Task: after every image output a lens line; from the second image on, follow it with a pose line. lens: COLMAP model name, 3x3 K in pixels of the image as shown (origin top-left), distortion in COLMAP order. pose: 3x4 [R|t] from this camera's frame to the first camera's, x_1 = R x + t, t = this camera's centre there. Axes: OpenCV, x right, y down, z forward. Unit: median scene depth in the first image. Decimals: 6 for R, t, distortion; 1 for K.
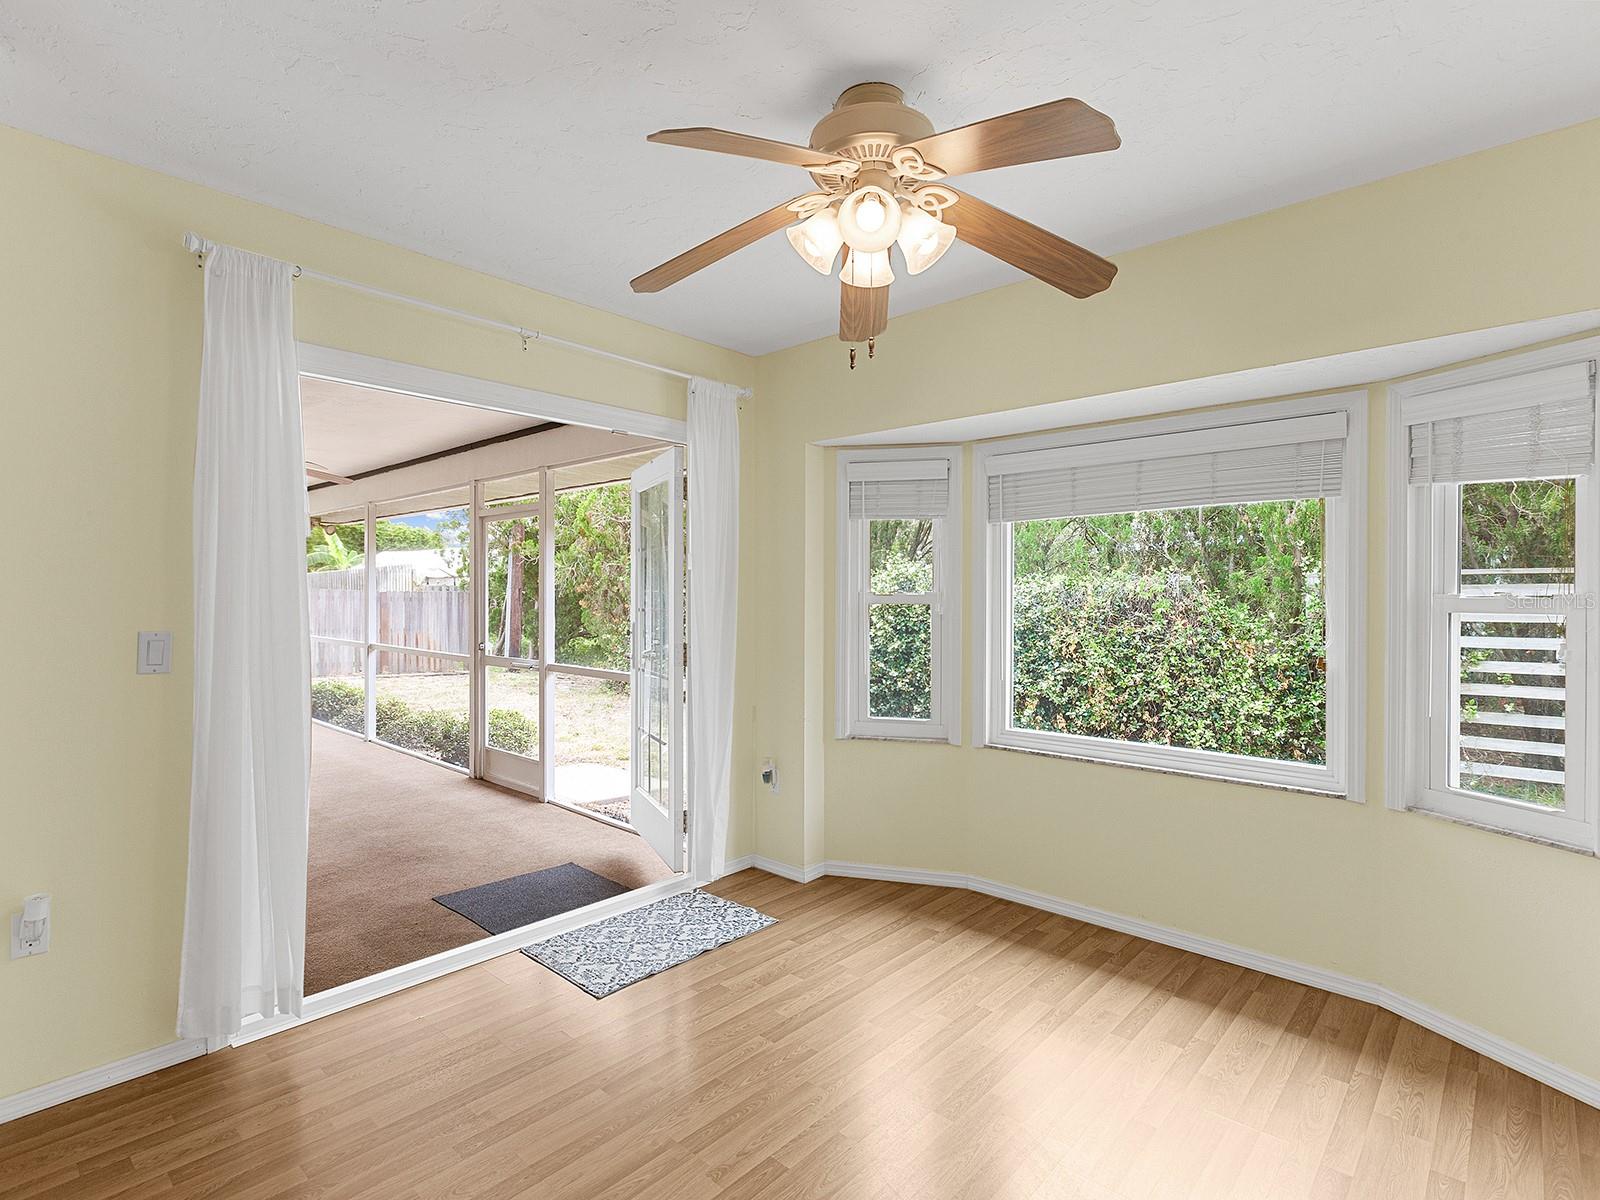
lens RADIAL K [[798.6, 0, 811.9], [0, 798.6, 593.5], [0, 0, 1]] dist [0.003312, -0.000371]
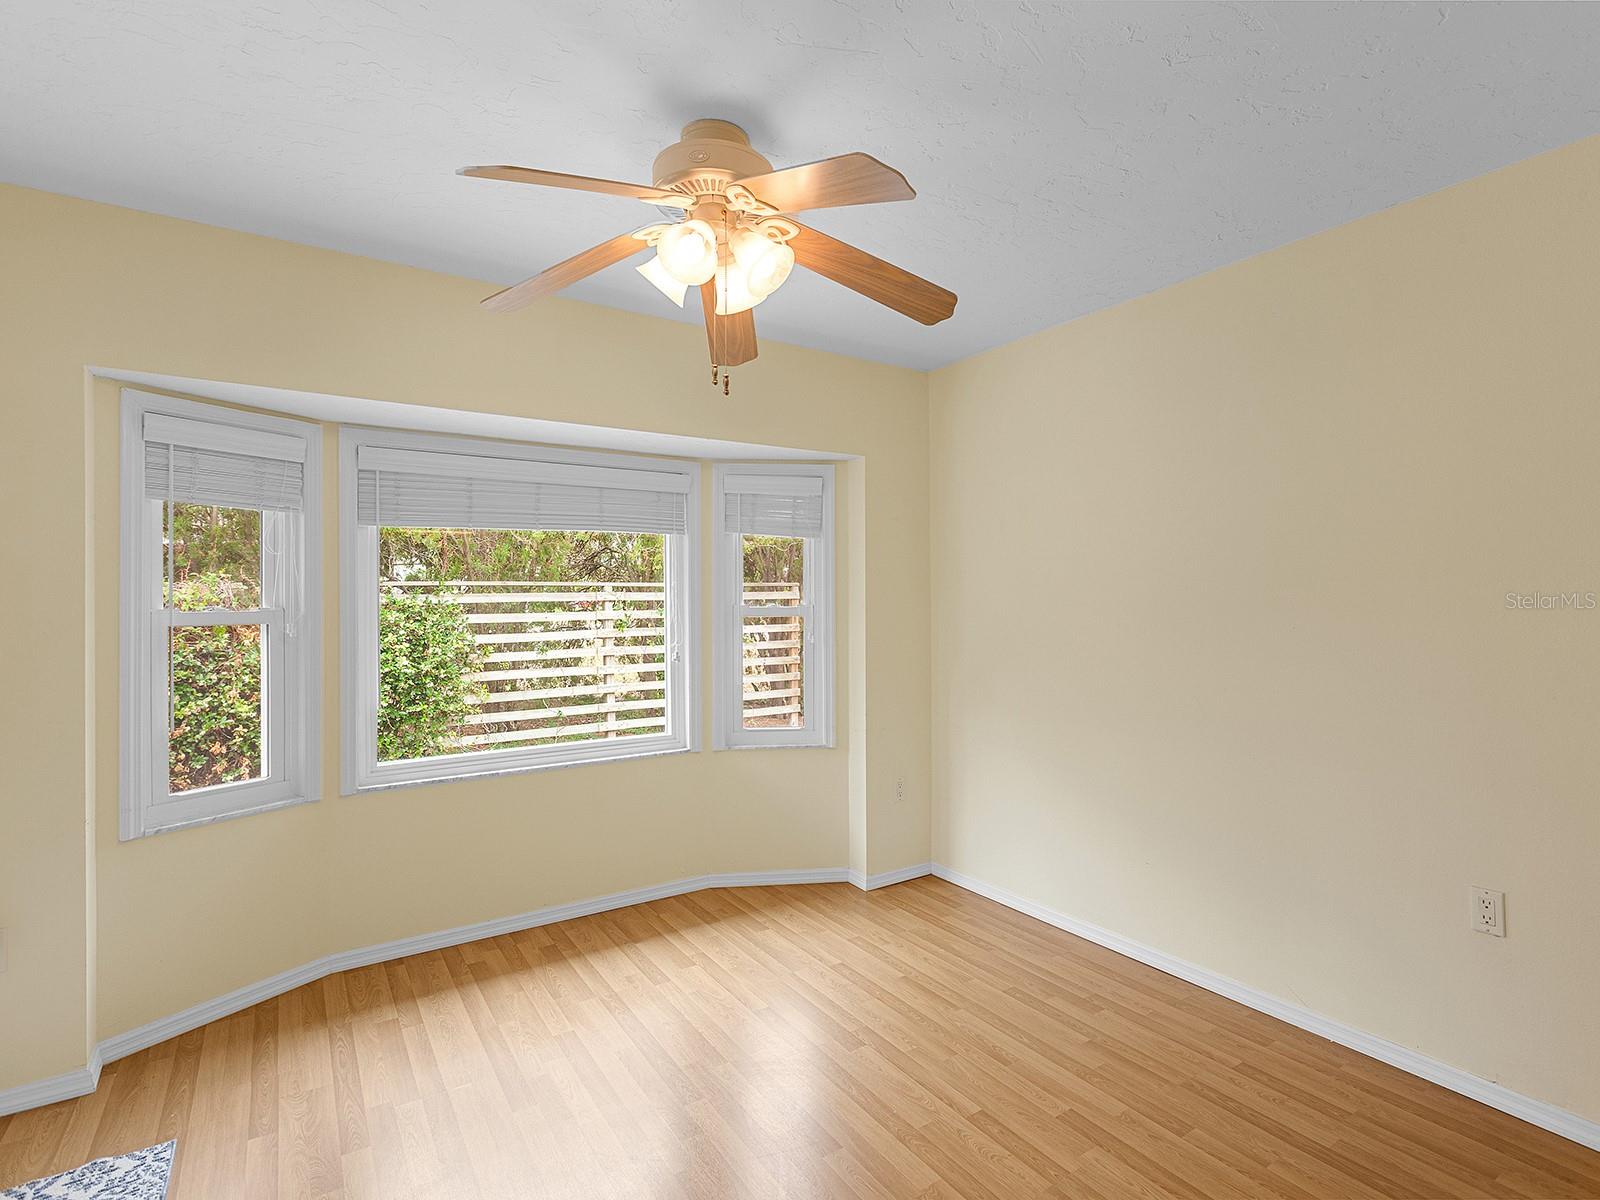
lens RADIAL K [[798.6, 0, 811.9], [0, 798.6, 593.5], [0, 0, 1]] dist [0.003312, -0.000371]
pose [[0.253913, 0.000220, 0.967227, -0.443517], [0.004547, 0.999989, -0.001421, -0.011504], [-0.967216, 0.004759, 0.253909, 0.307190]]
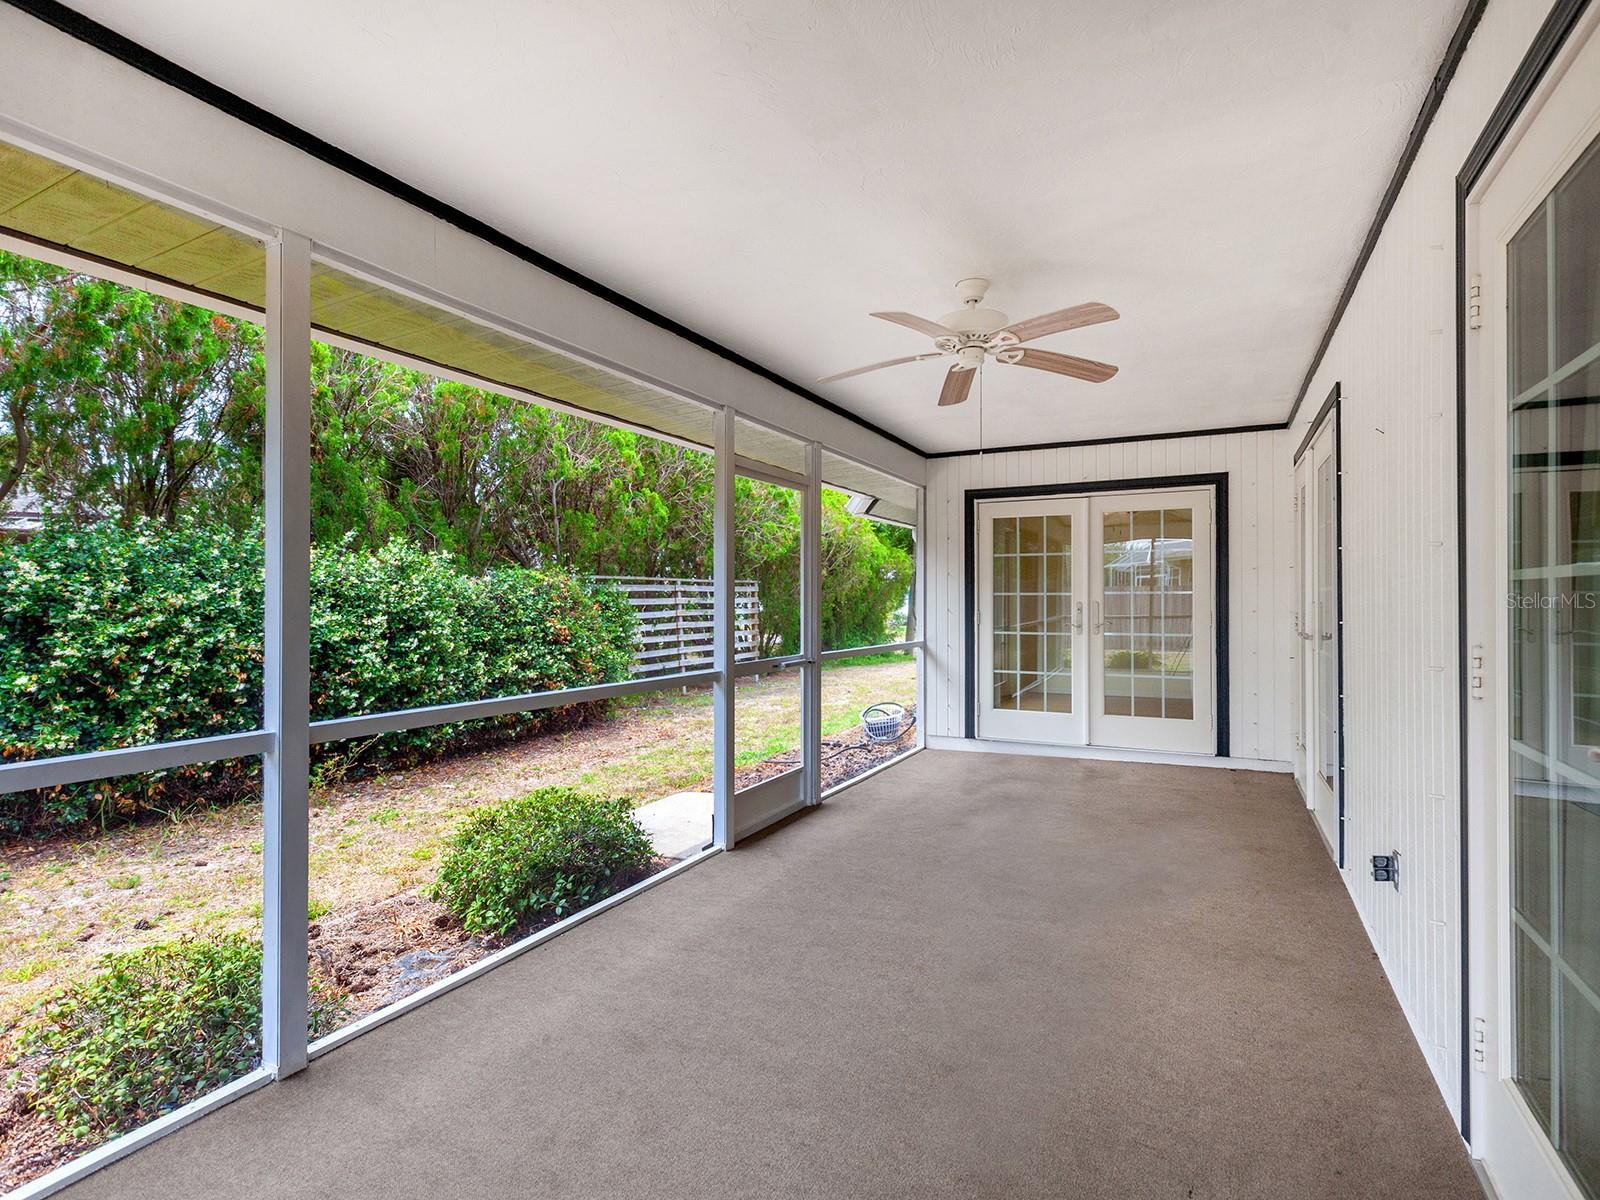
lens RADIAL K [[797.1, 0, 810.6], [0, 797.1, 595.7], [0, 0, 1]] dist [-0.000262, 0.000140]
pose [[-0.256433, 0.000795, 0.966562, -1.867057], [-0.000865, 0.999999, -0.001051, 0.028483], [-0.966562, -0.001105, -0.256432, 1.881543]]
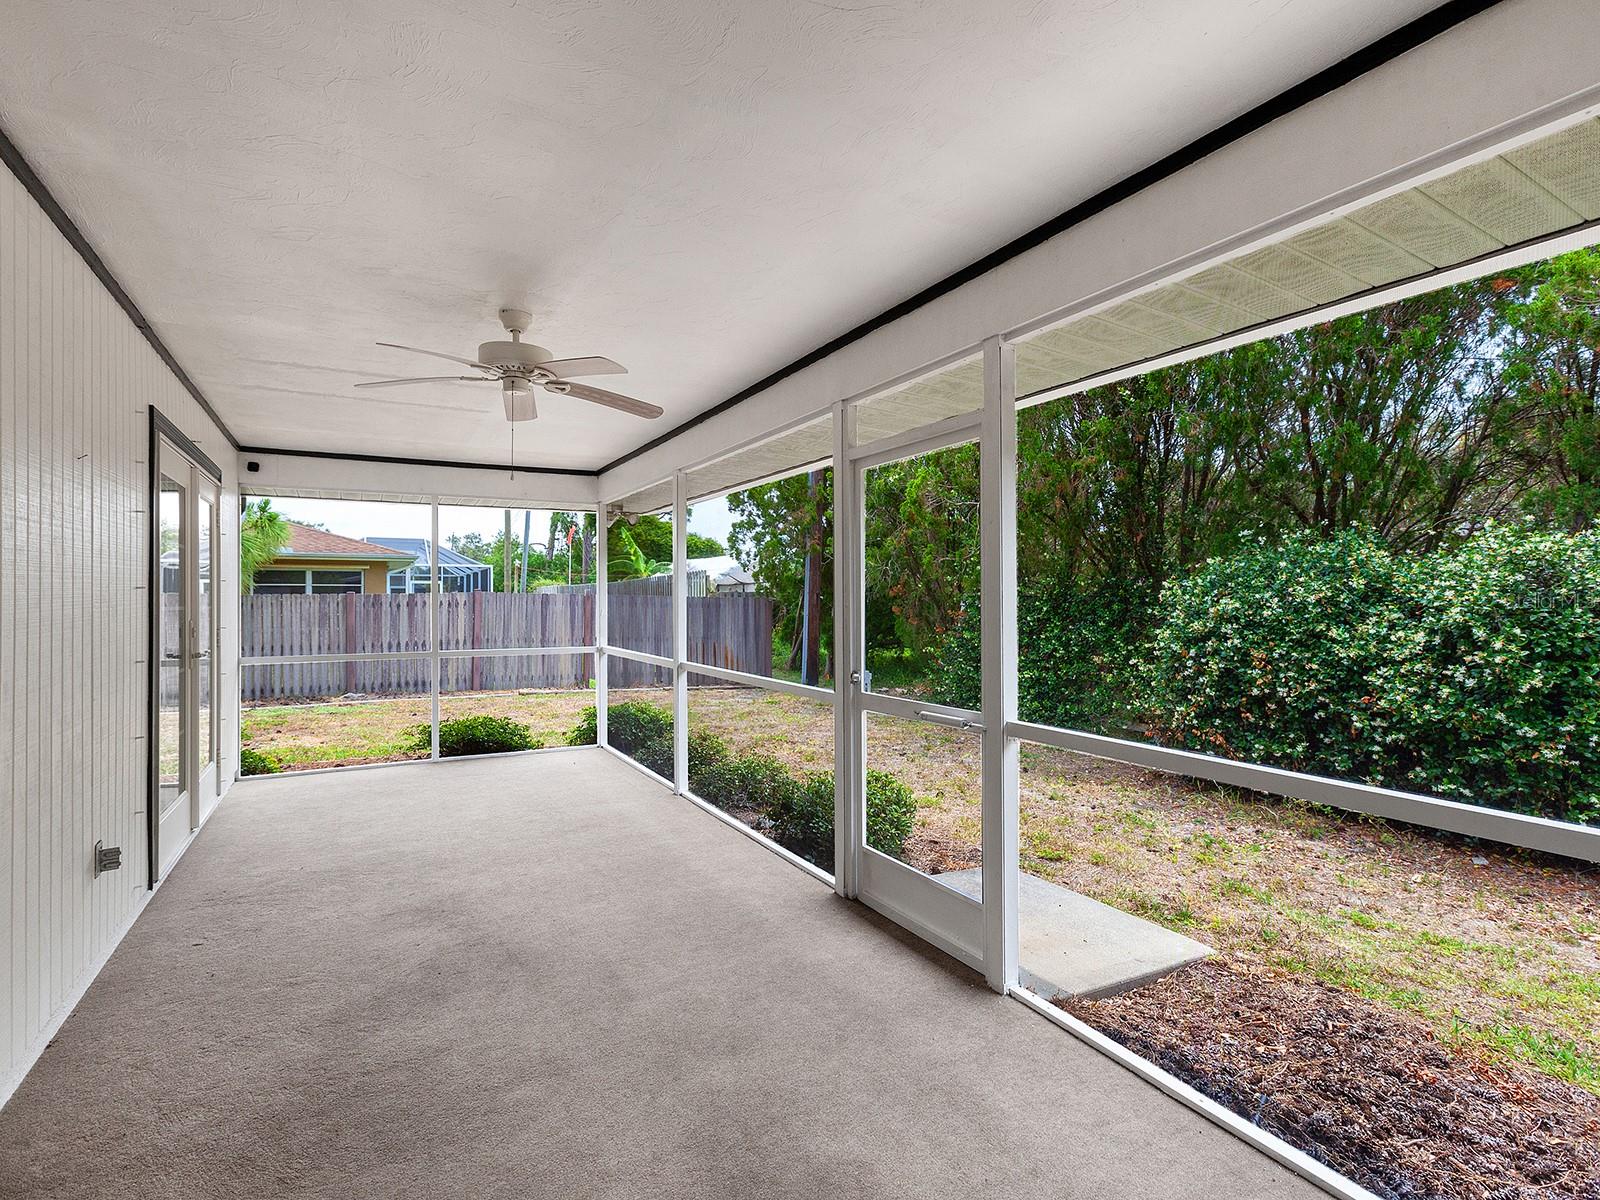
lens RADIAL K [[799.3, 0, 812.8], [0, 799.3, 603.1], [0, 0, 1]] dist [0.000154, 0.000263]
pose [[0.948742, -0.004603, -0.316018, -0.418883], [0.005489, 0.999983, 0.001914, 0.015133], [0.316004, -0.003551, 0.948751, 0.698842]]
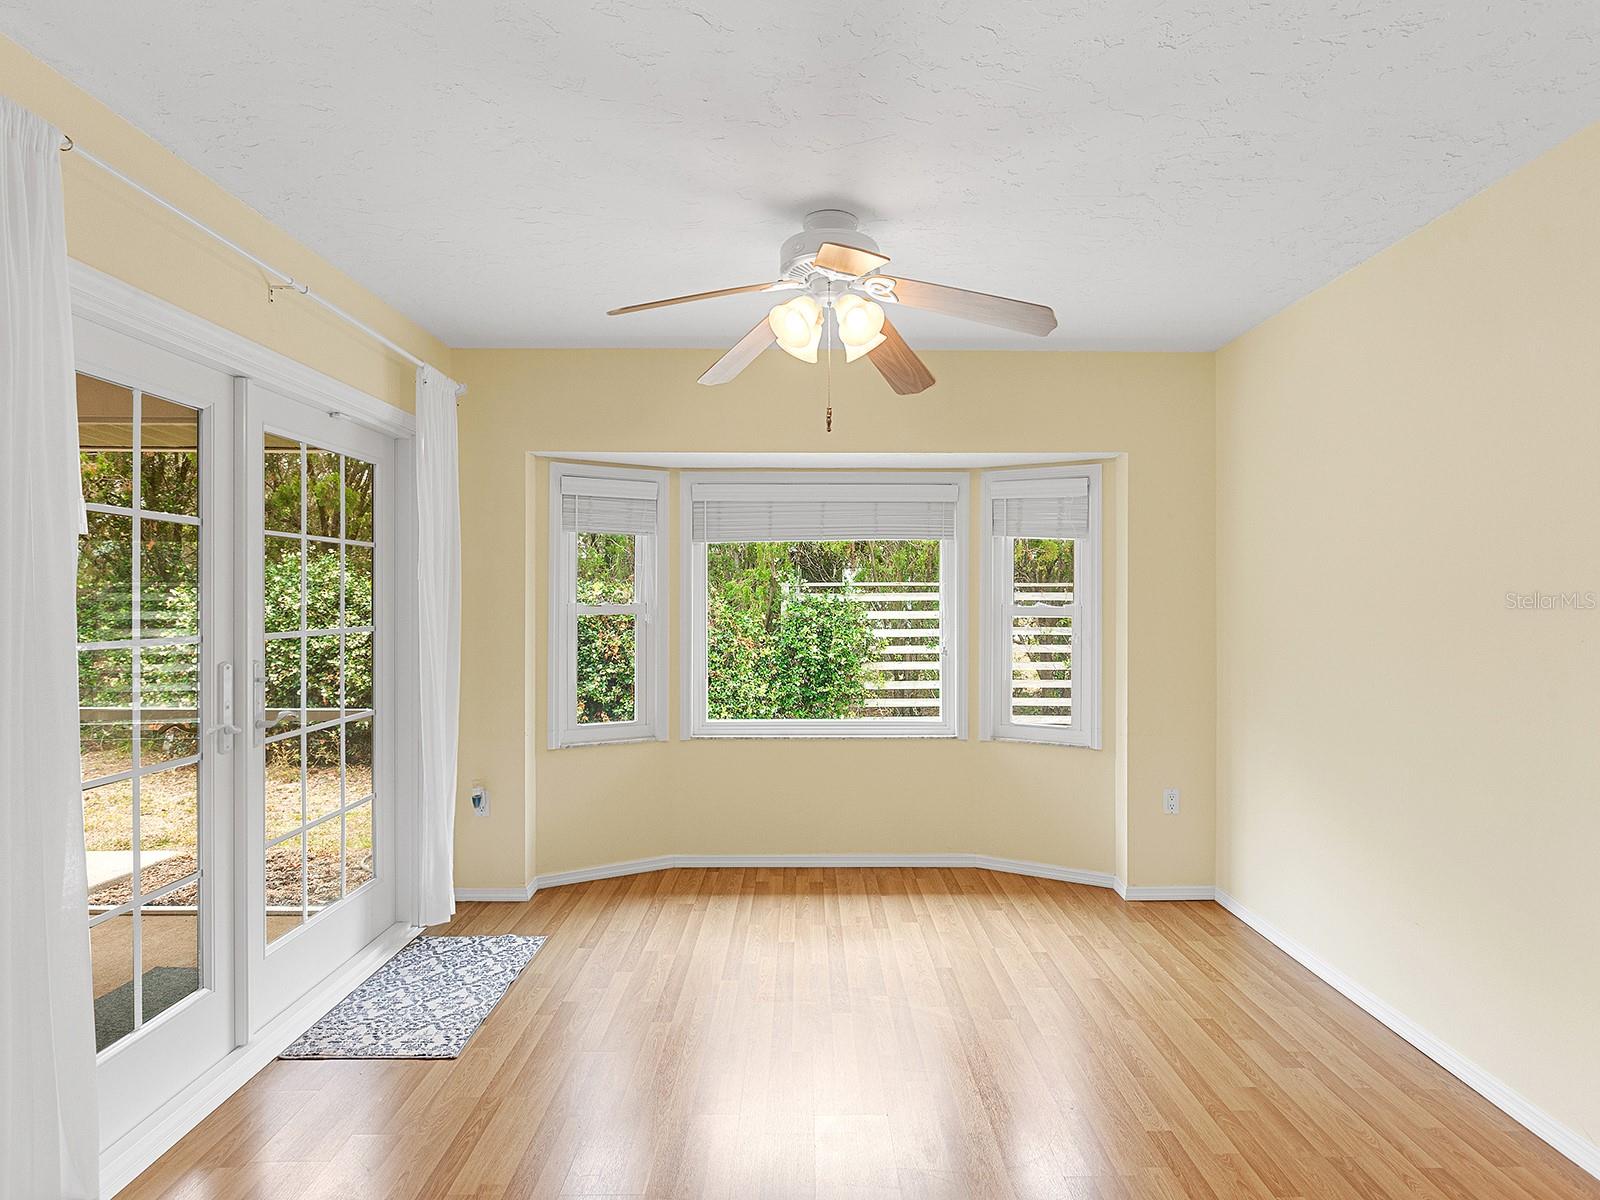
lens RADIAL K [[797.1, 0, 810.6], [0, 797.1, 595.7], [0, 0, 1]] dist [-0.000262, 0.000140]
pose [[0.740056, -0.000146, 0.672545, -0.395825], [0.000223, 1.000000, -0.000029, -0.010863], [-0.672545, 0.000172, 0.740056, 0.042972]]
